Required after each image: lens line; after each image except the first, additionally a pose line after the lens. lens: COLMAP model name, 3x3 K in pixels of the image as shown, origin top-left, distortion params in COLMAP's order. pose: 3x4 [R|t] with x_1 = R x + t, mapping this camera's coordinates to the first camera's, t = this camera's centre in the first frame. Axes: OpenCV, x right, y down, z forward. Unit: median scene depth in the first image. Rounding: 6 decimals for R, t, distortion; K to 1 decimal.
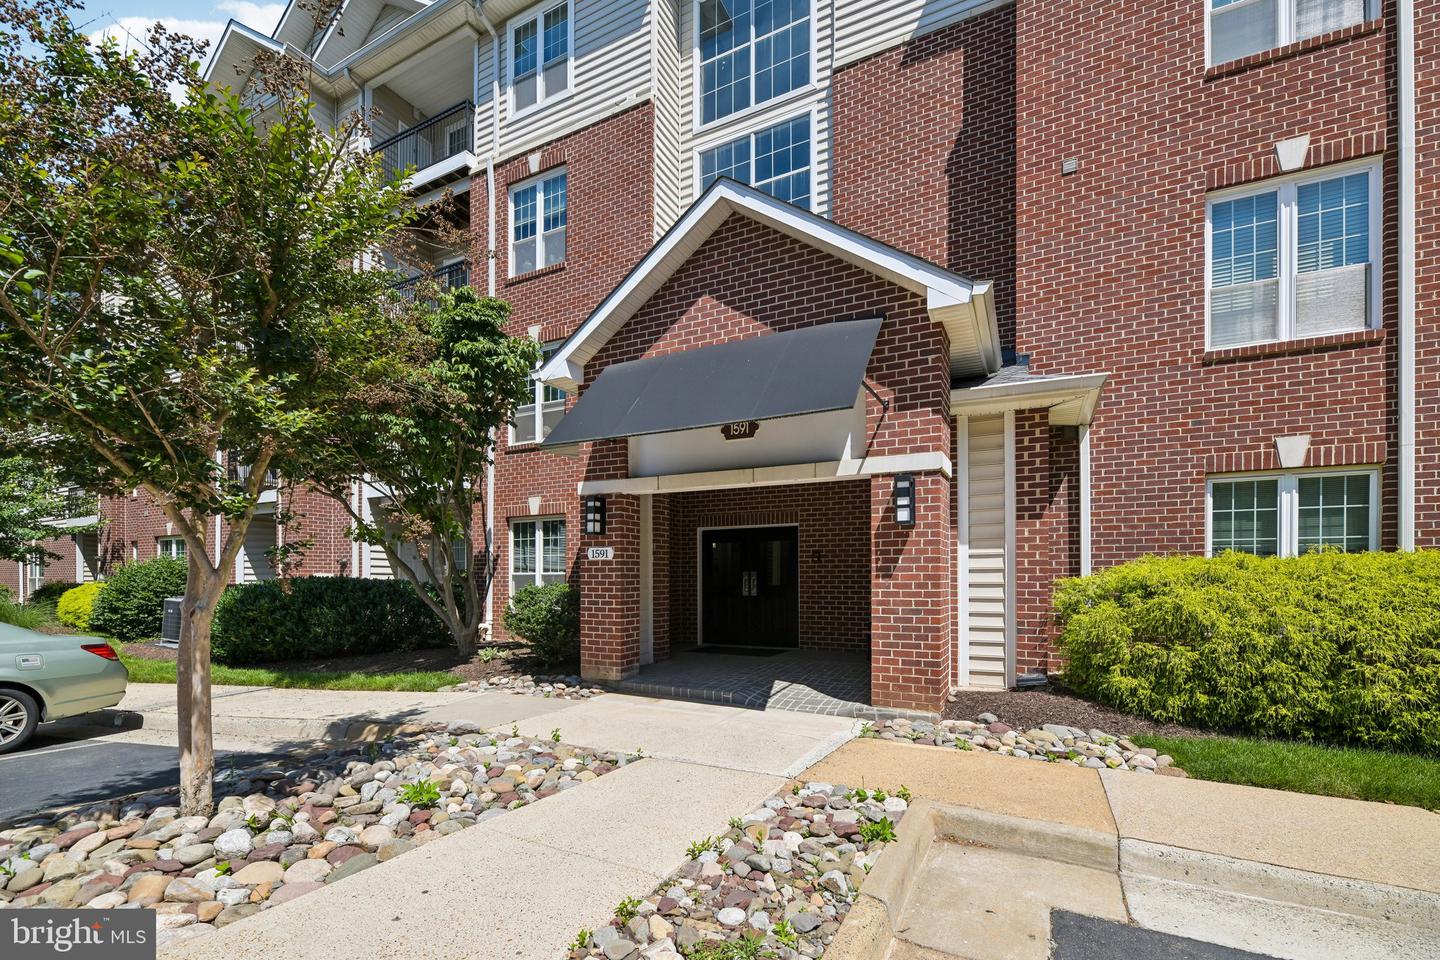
lens RADIAL K [[605.2, 0, 720.9], [0, 605.2, 584.3], [0, 0, 1]] dist [0.000820, -0.000252]
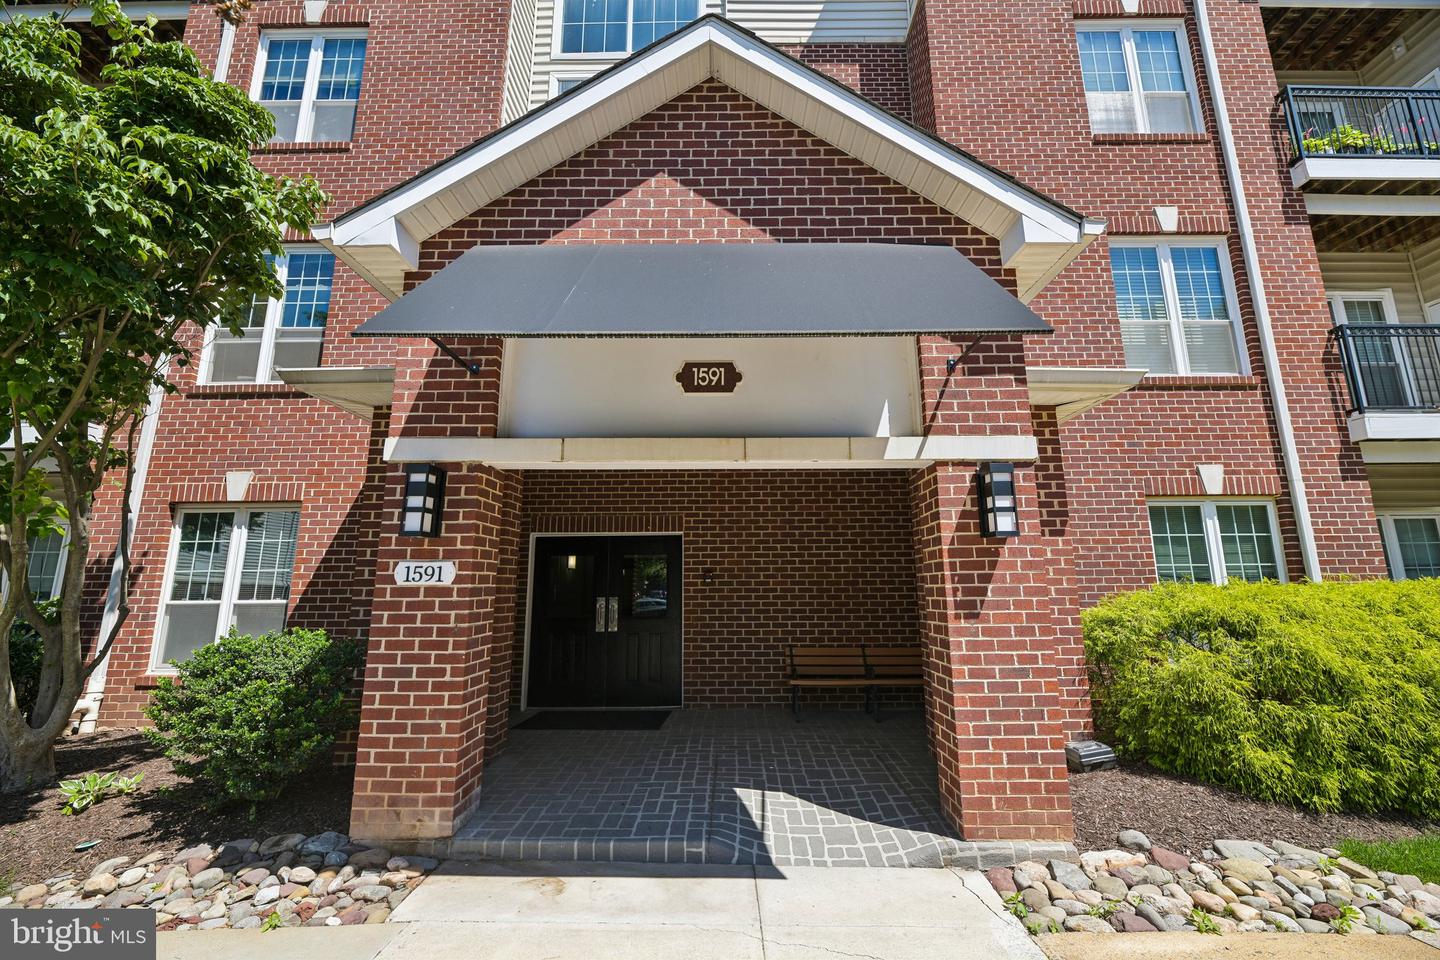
lens RADIAL K [[584.4, 0, 727.3], [0, 584.4, 478.3], [0, 0, 1]] dist [0.001114, -0.003701]
pose [[0.897742, 0.078635, 0.433446, -0.202059], [0.009094, 0.980421, -0.196701, -0.031640], [-0.440428, 0.180529, 0.879450, 0.455607]]
